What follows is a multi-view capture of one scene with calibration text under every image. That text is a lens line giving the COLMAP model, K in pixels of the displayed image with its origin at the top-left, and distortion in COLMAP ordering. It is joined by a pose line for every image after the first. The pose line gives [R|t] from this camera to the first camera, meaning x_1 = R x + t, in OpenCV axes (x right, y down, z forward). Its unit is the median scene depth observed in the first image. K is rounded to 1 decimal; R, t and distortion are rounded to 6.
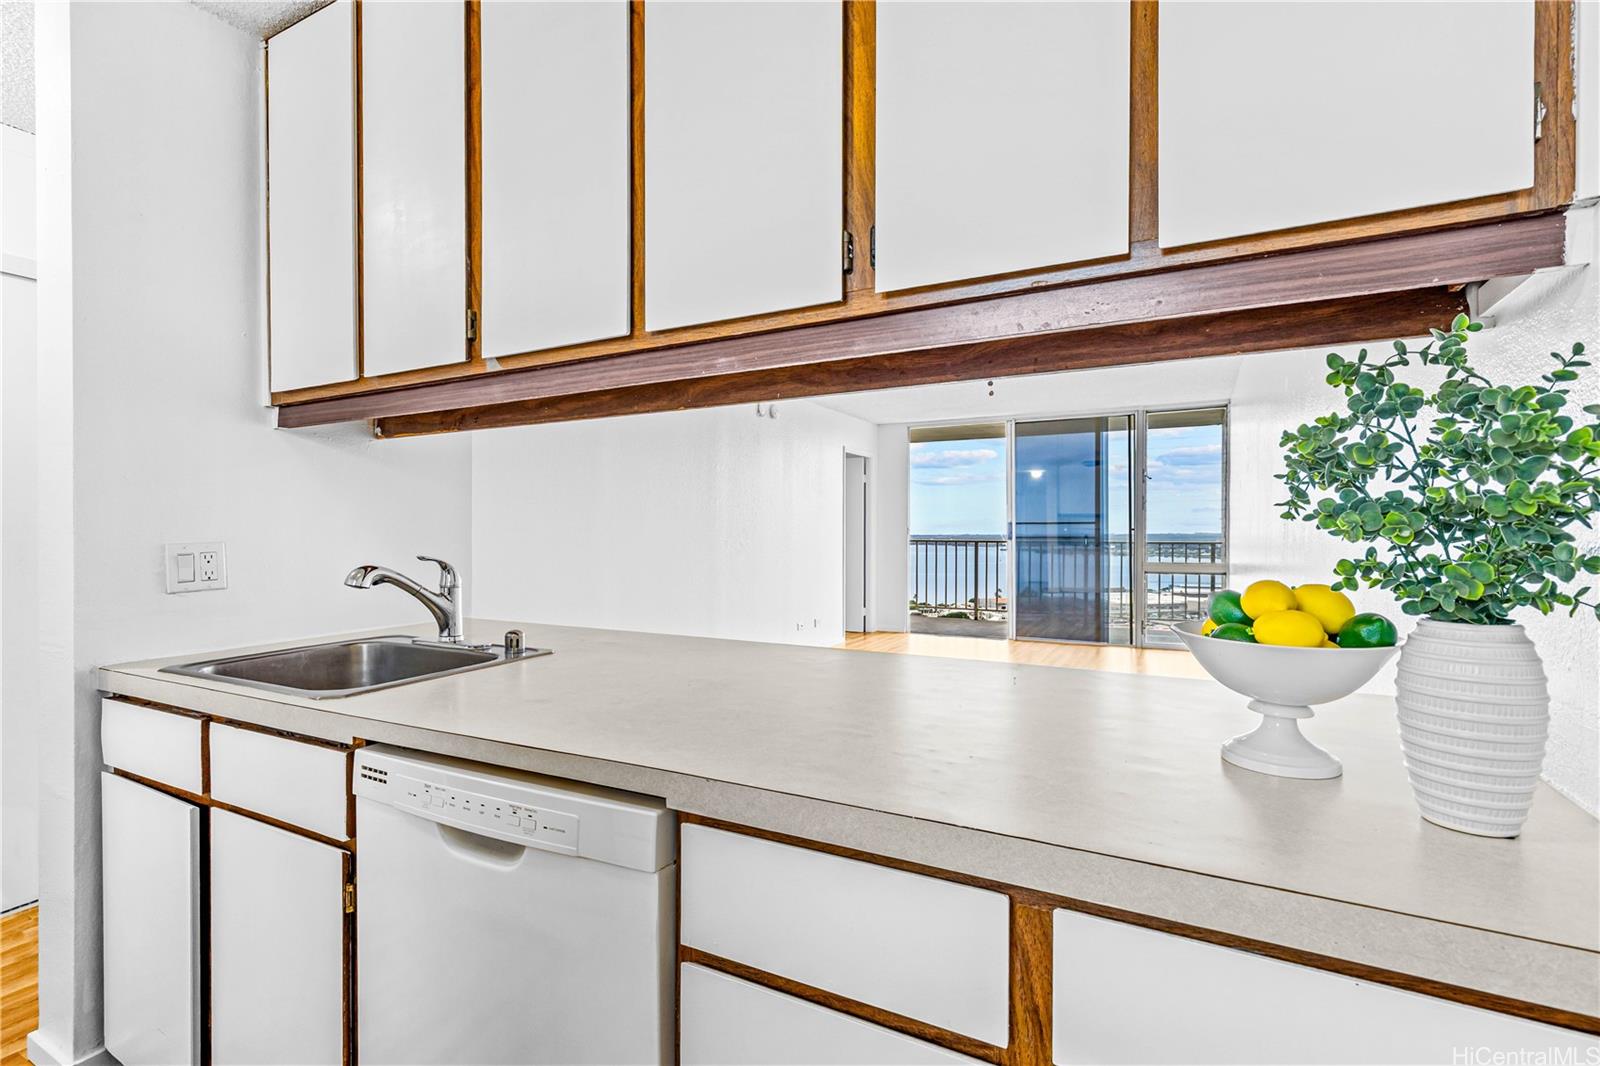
lens RADIAL K [[743.6, 0, 801.3], [0, 743.6, 531.3], [0, 0, 1]] dist [0.009345, -0.002041]
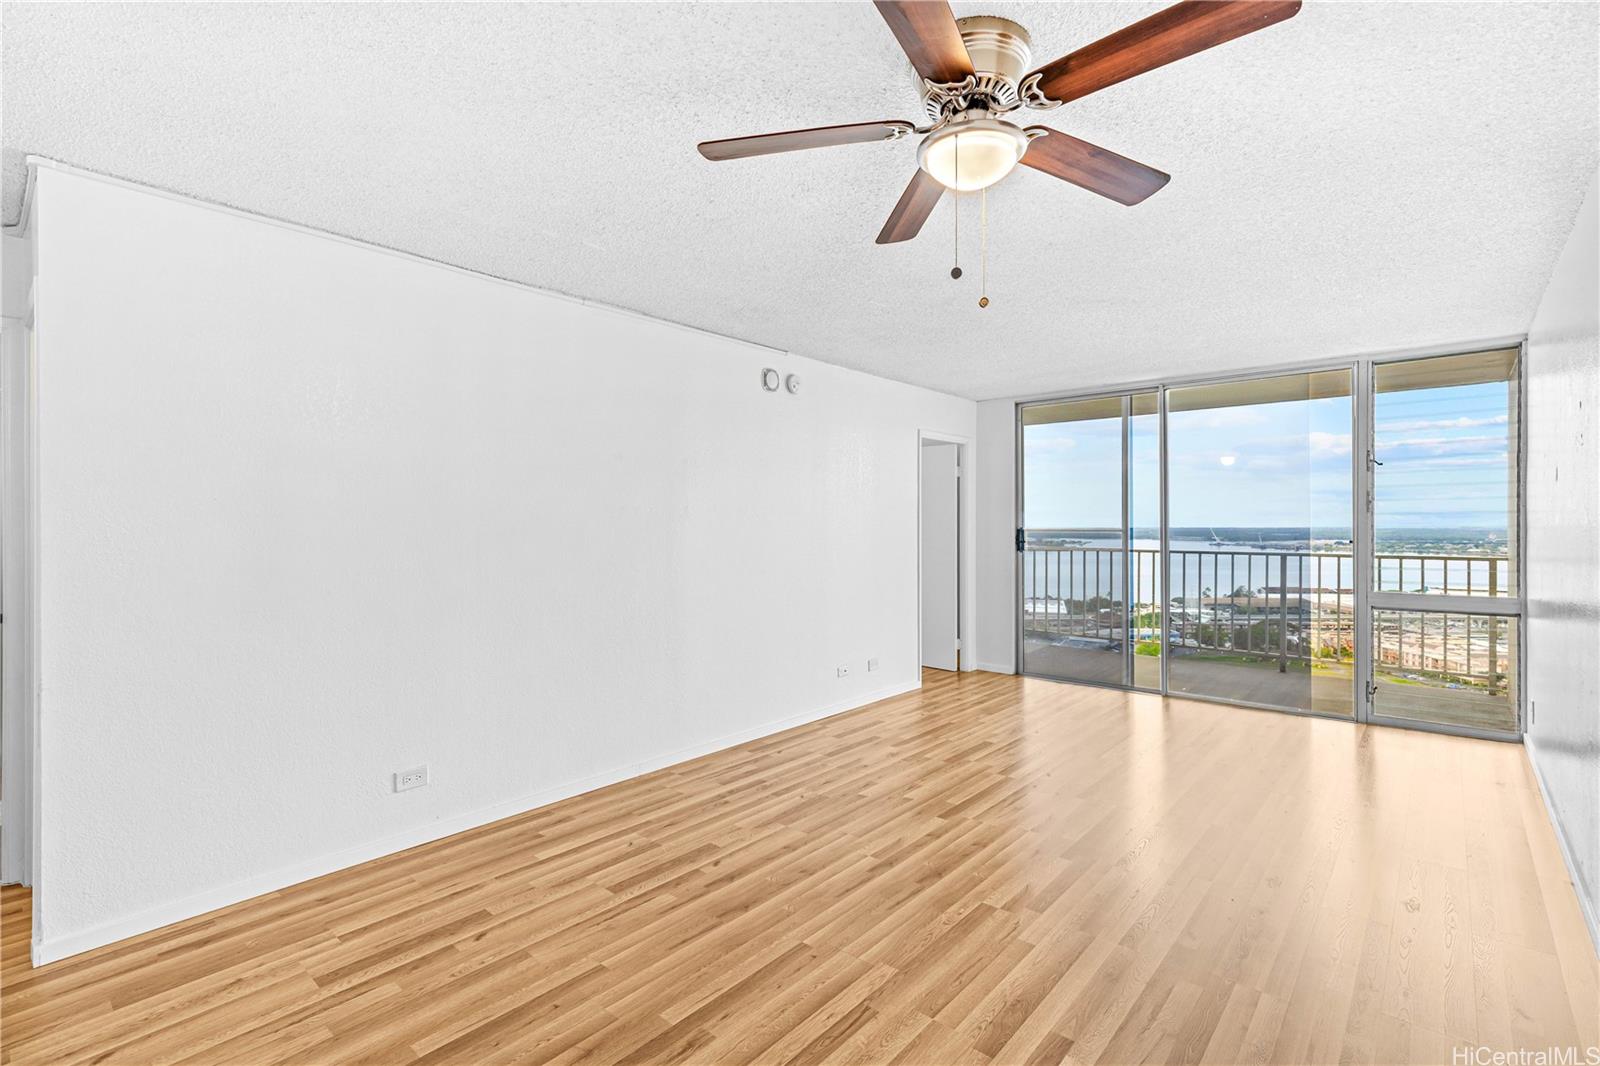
lens RADIAL K [[743.6, 0, 798.6], [0, 743.6, 536.5], [0, 0, 1]] dist [0.009345, -0.002041]
pose [[0.976057, -0.004162, -0.217475, 0.100685], [0.004878, 0.999984, 0.002756, -0.007953], [0.217460, -0.003750, 0.976062, 0.226571]]
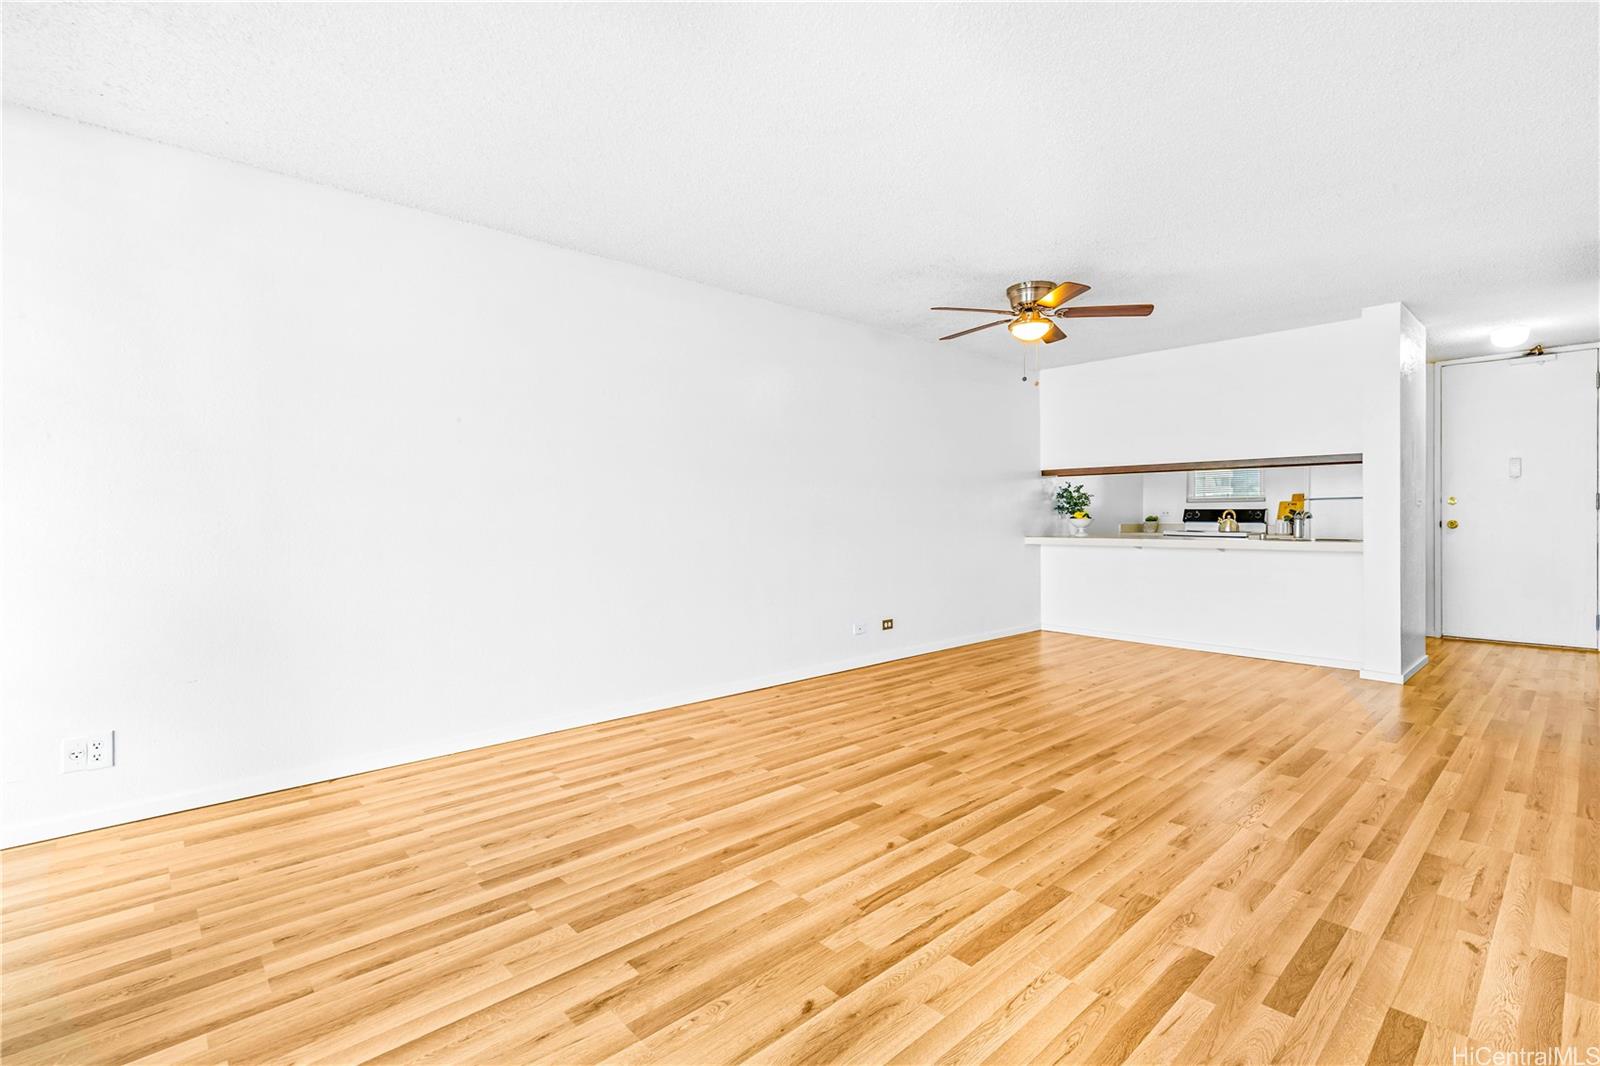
lens RADIAL K [[743.6, 0, 790.4], [0, 743.6, 520.5], [0, 0, 1]] dist [0.009345, -0.002041]
pose [[-0.947618, -0.002982, 0.319392, 0.096249], [0.002857, 0.999837, 0.017812, 0.011024], [-0.319394, 0.017792, -0.947455, 0.970117]]
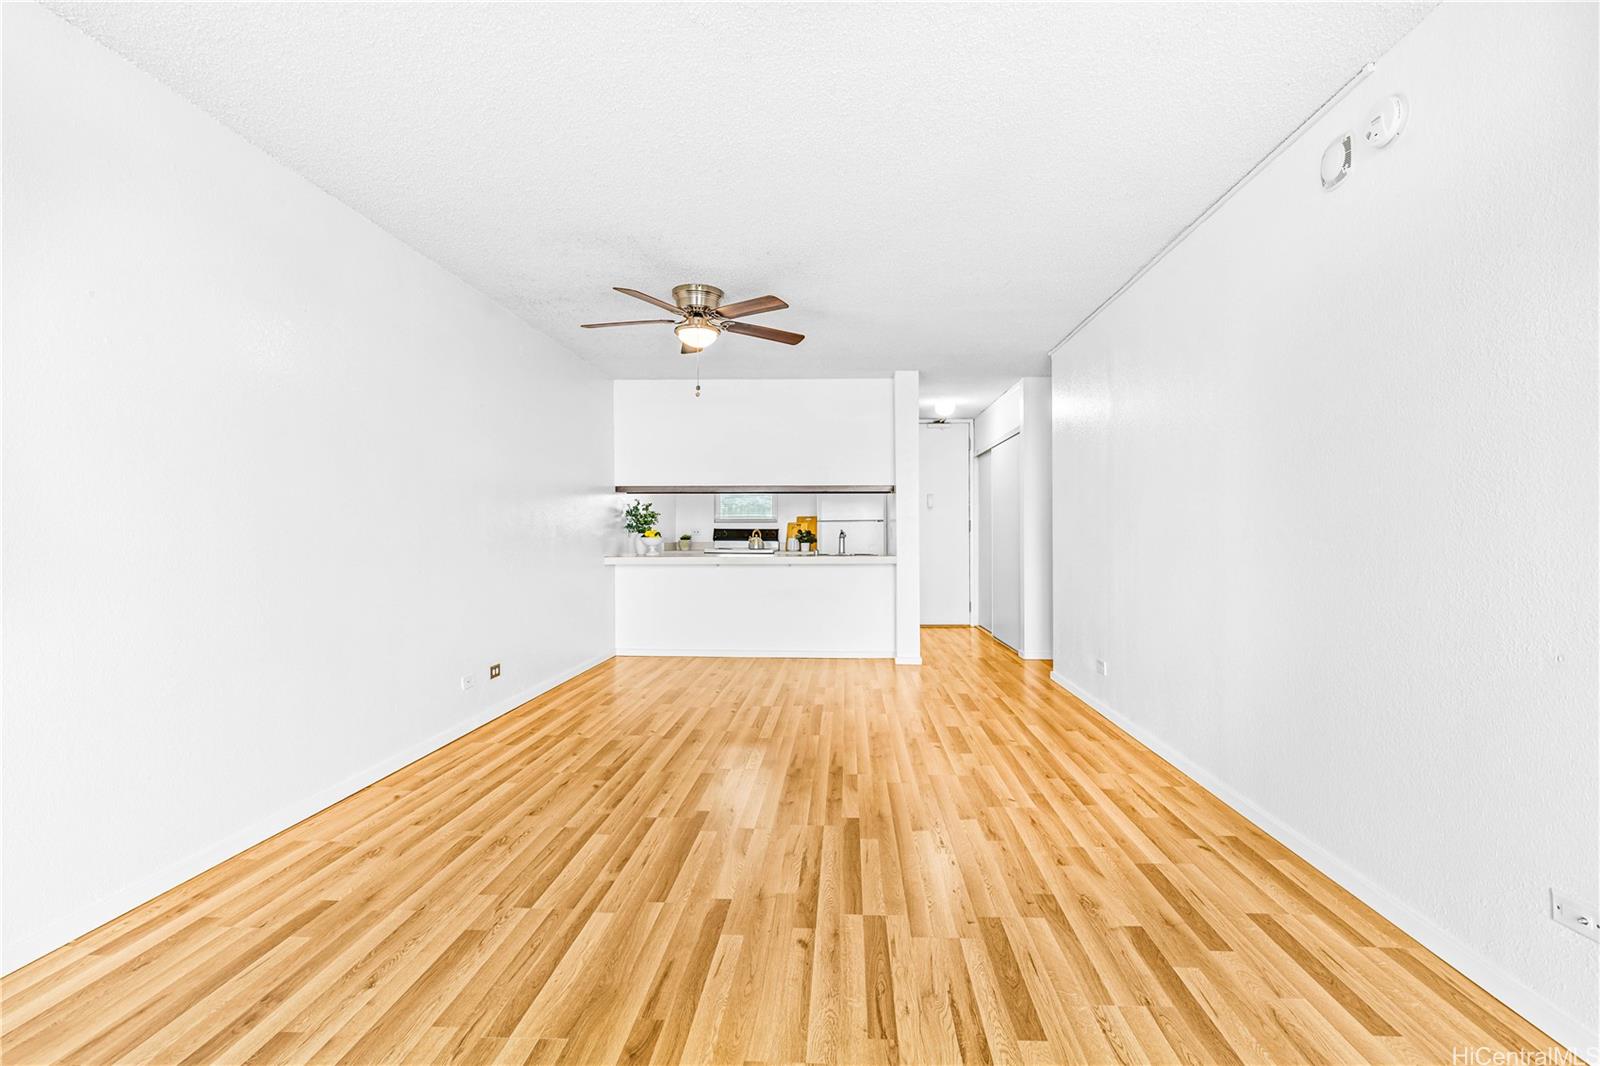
lens RADIAL K [[743.6, 0, 839.1], [0, 743.6, 534.0], [0, 0, 1]] dist [0.009345, -0.002041]
pose [[-0.884747, -0.004150, -0.466053, 0.245304], [-0.009406, 0.999916, 0.008953, 0.011760], [0.465976, 0.012304, -0.884712, 0.898975]]
